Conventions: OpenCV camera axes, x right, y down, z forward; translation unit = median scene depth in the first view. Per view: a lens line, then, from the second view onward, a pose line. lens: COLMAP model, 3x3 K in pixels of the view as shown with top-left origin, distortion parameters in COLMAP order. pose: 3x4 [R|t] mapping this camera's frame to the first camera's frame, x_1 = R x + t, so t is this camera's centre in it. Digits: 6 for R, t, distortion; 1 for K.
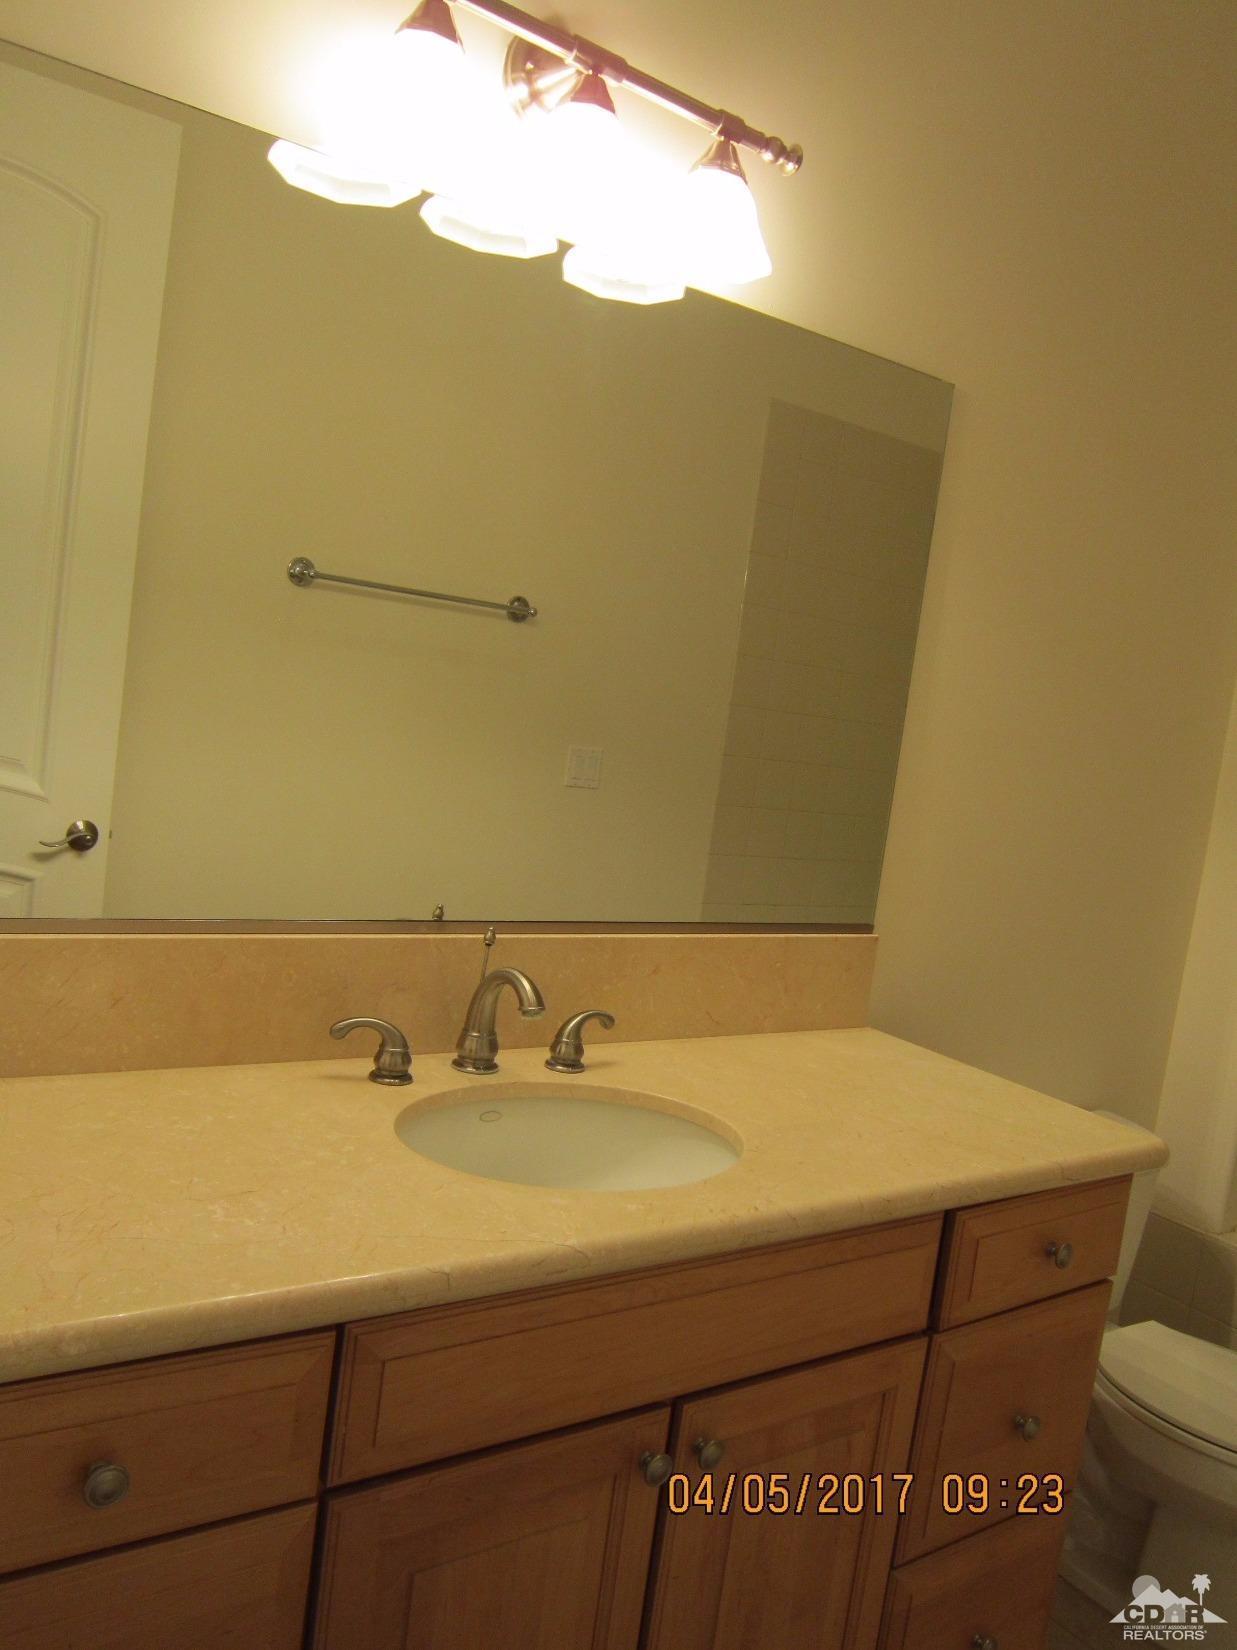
lens RADIAL K [[1345.4, 0, 621.1], [0, 1345.4, 831.2], [0, 0, 1]] dist [-0.051402, 0.020358]
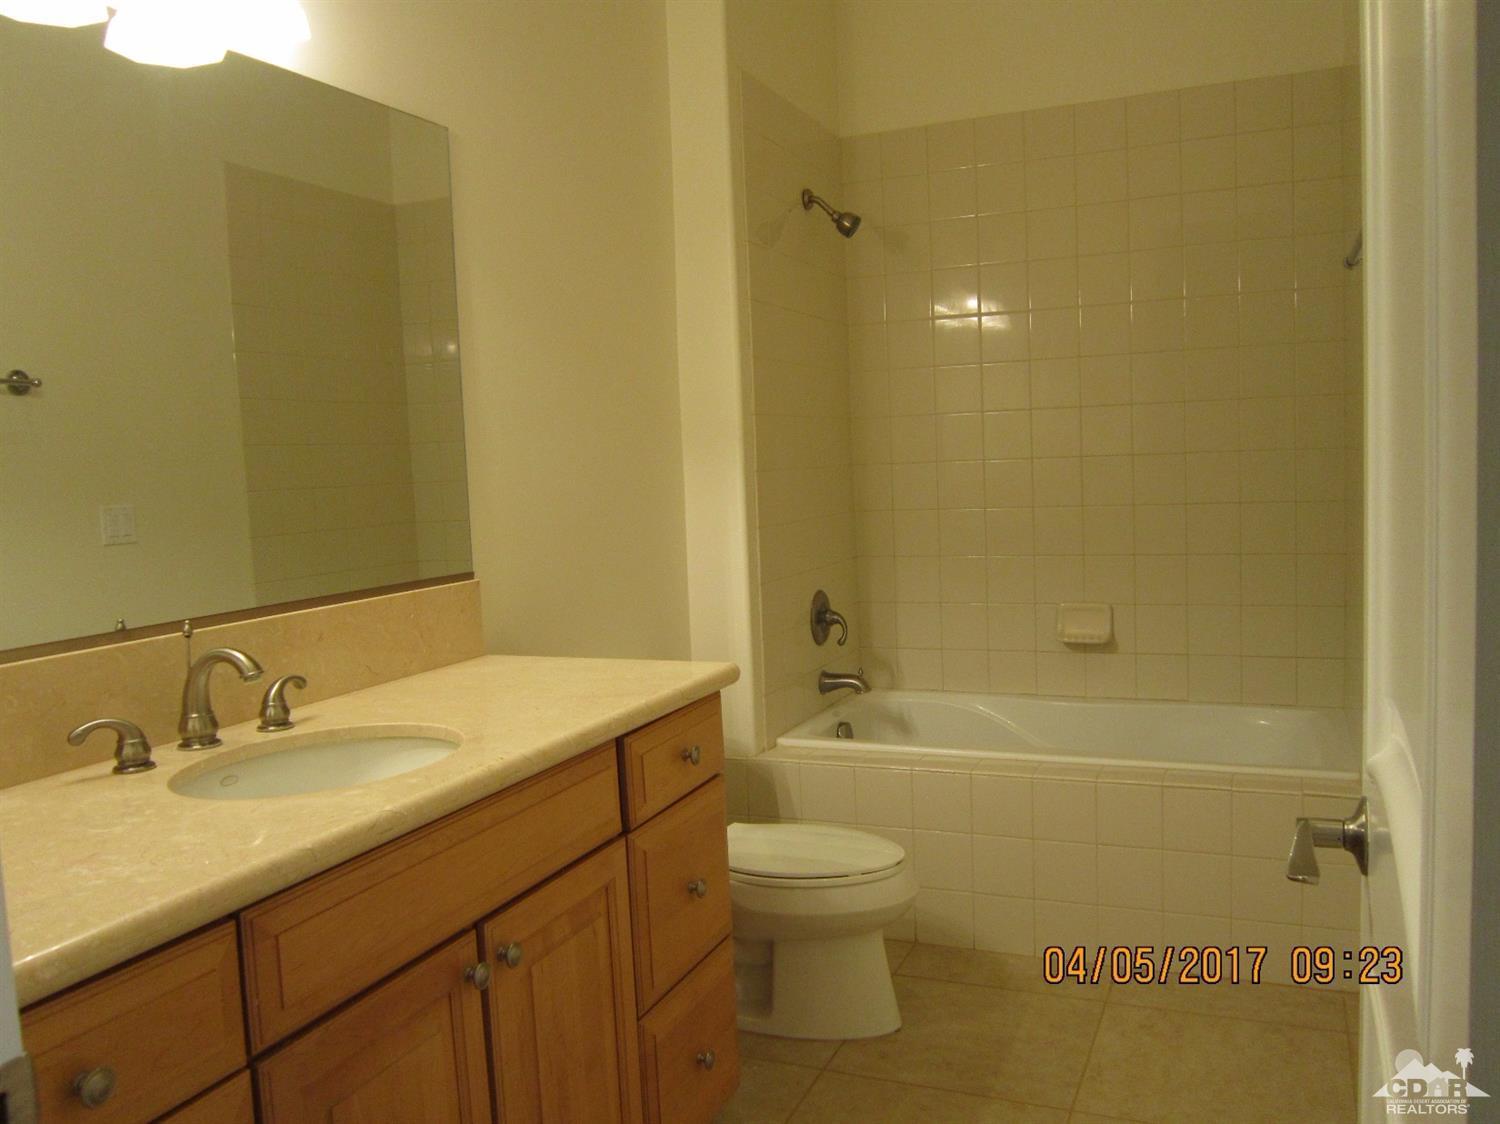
lens RADIAL K [[1223.1, 0, 751.4], [0, 1223.1, 562.0], [0, 0, 1]] dist [-0.051402, 0.020358]
pose [[0.842874, -0.210799, 0.495103, -0.202929], [0.209209, 0.976064, 0.059415, 0.066647], [-0.495777, 0.053501, 0.866800, -0.124140]]
